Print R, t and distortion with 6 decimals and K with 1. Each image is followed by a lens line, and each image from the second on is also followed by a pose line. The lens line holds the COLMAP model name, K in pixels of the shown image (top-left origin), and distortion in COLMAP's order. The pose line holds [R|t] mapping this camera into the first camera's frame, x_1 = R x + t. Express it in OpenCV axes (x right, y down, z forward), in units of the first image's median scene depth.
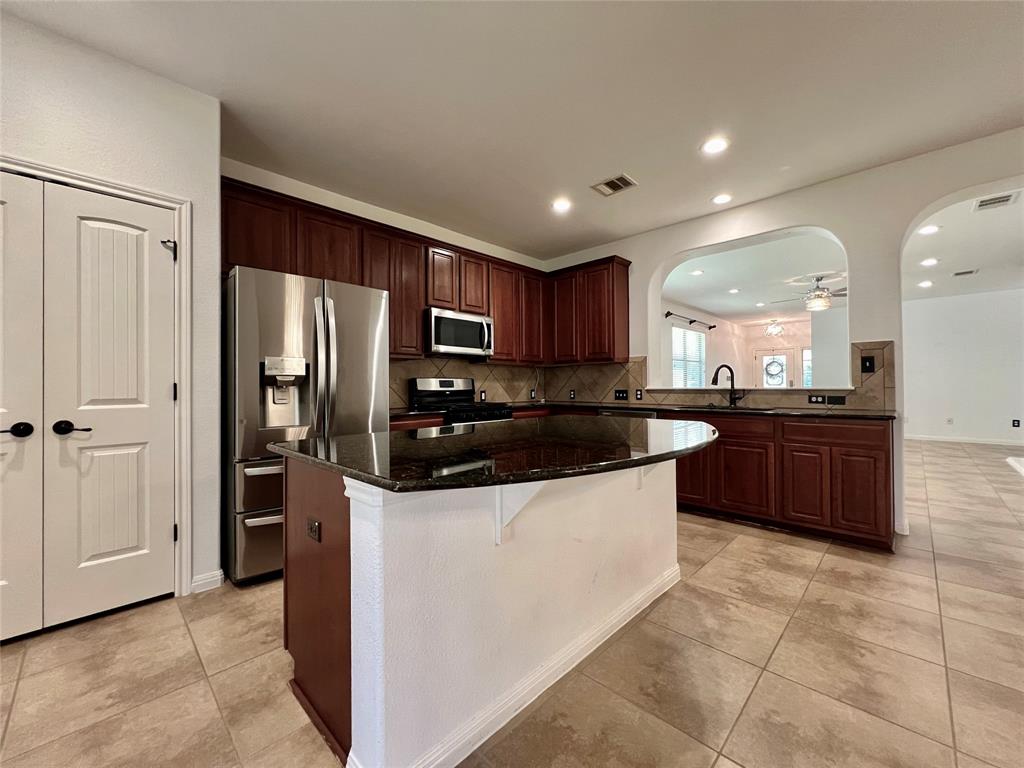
lens RADIAL K [[406.3, 0, 510.5], [0, 406.3, 385.5], [0, 0, 1]] dist [-0.006179, 0.000130]
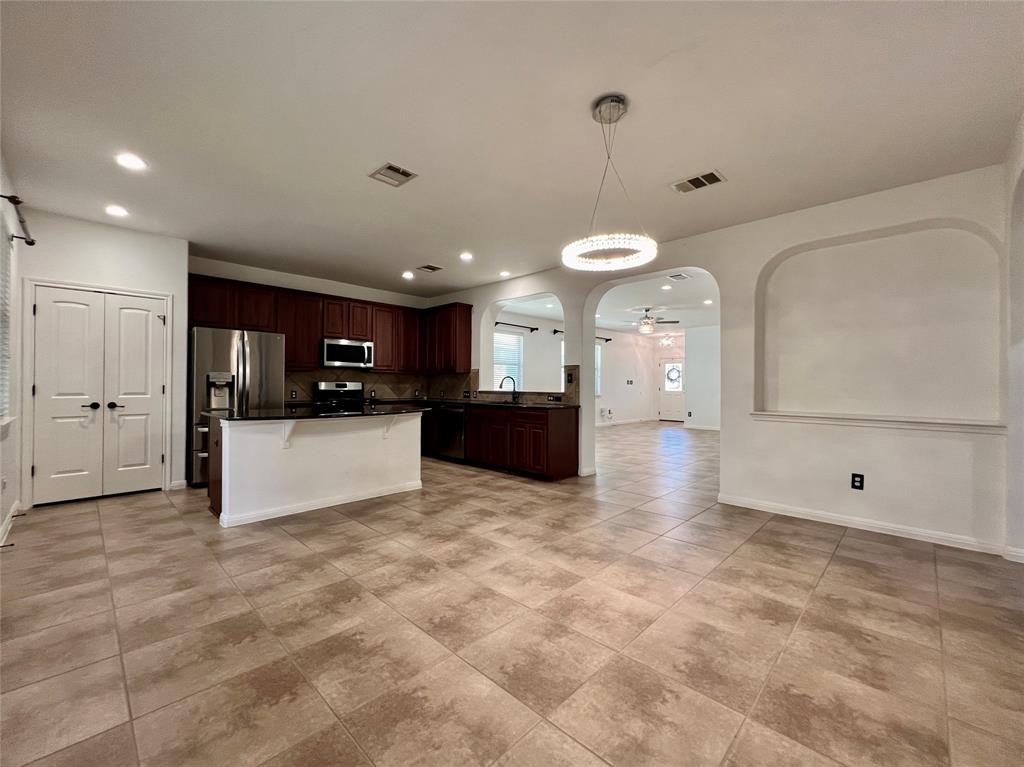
lens RADIAL K [[417.5, 0, 509.8], [0, 417.5, 385.0], [0, 0, 1]] dist [-0.001702, -0.000495]
pose [[0.999893, 0.012979, 0.006809, 1.092069], [-0.012986, 0.999915, 0.000891, -0.037970], [-0.006797, -0.000979, 0.999976, -1.349775]]
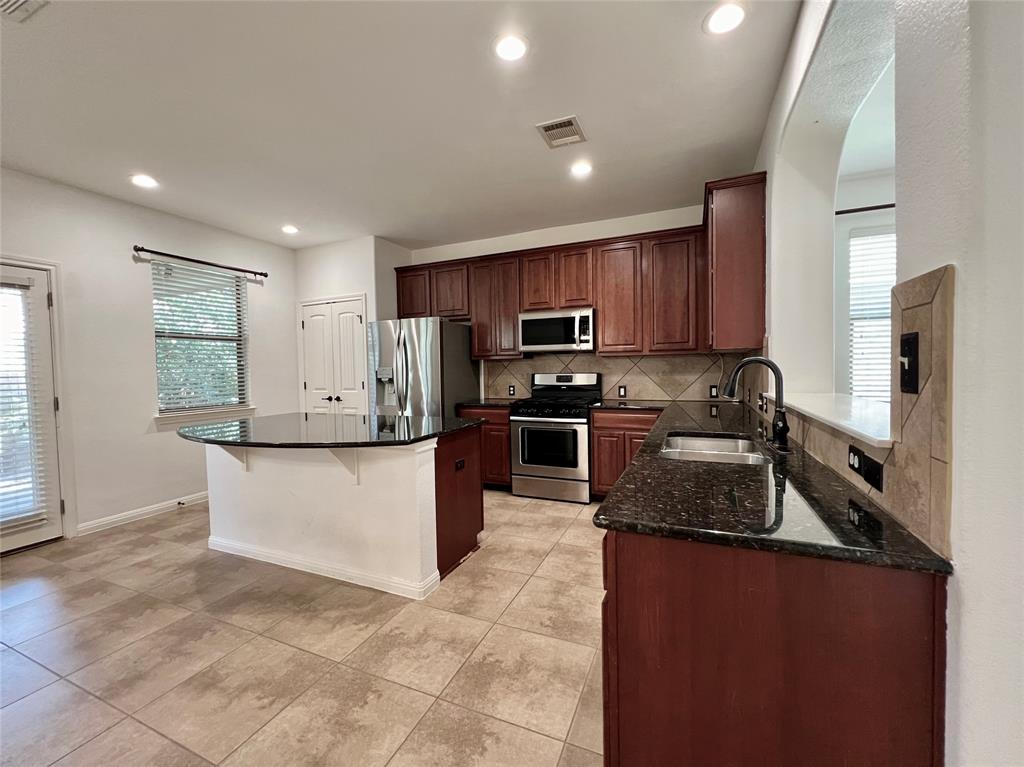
lens RADIAL K [[417.5, 0, 515.3], [0, 417.5, 382.7], [0, 0, 1]] dist [-0.001702, -0.000495]
pose [[0.366846, 0.032869, -0.929701, 1.852450], [0.015974, 0.999006, 0.041623, -0.094902], [0.930145, -0.030120, 0.365956, 1.146652]]
